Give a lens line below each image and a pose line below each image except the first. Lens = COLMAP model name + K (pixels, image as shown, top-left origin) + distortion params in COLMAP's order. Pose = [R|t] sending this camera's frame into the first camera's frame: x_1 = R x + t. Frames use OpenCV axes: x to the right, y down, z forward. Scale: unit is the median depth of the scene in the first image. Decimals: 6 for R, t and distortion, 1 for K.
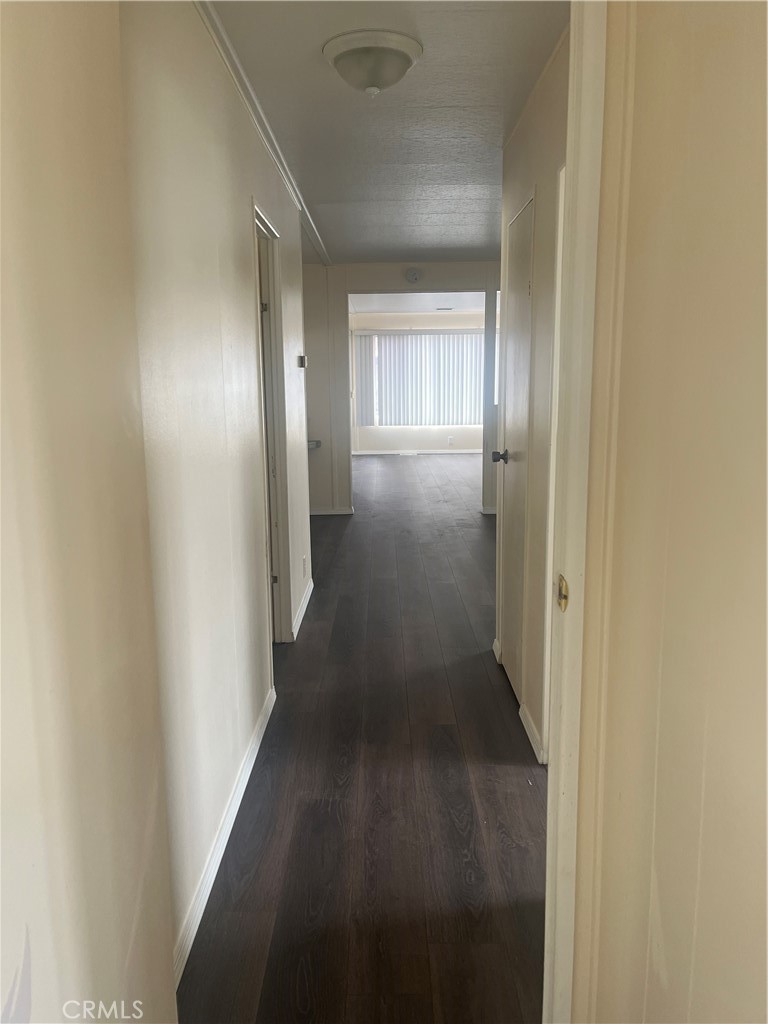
lens RADIAL K [[771.0, 0, 389.9], [0, 771.0, 508.6], [0, 0, 1]] dist [0.068508, -0.092671]
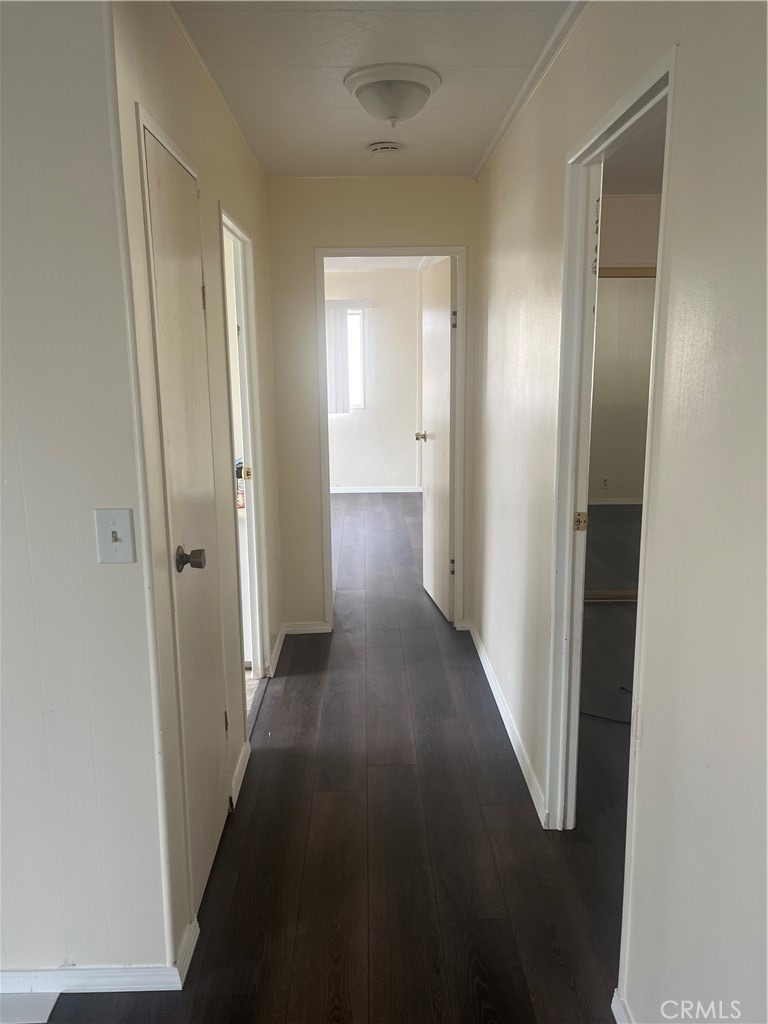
lens RADIAL K [[771.0, 0, 387.7], [0, 771.0, 511.0], [0, 0, 1]] dist [0.068508, -0.092671]
pose [[-0.999680, 0.018486, -0.017264, 0.006984], [0.011079, 0.933606, 0.358130, -0.204636], [0.022738, 0.357824, -0.933512, 1.041372]]
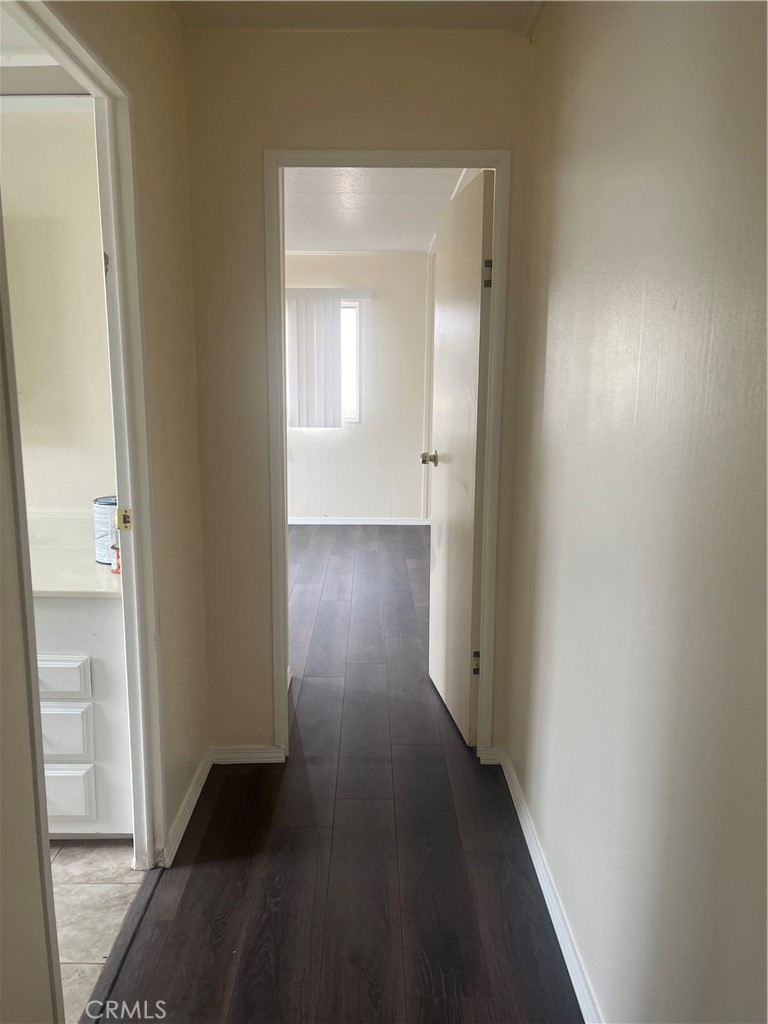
lens RADIAL K [[771.0, 0, 378.5], [0, 771.0, 513.0], [0, 0, 1]] dist [0.068508, -0.092671]
pose [[-0.999999, -0.001282, -0.000008, -0.008969], [-0.001209, 0.941563, 0.336835, -0.125434], [-0.000425, 0.336835, -0.941564, 0.750738]]
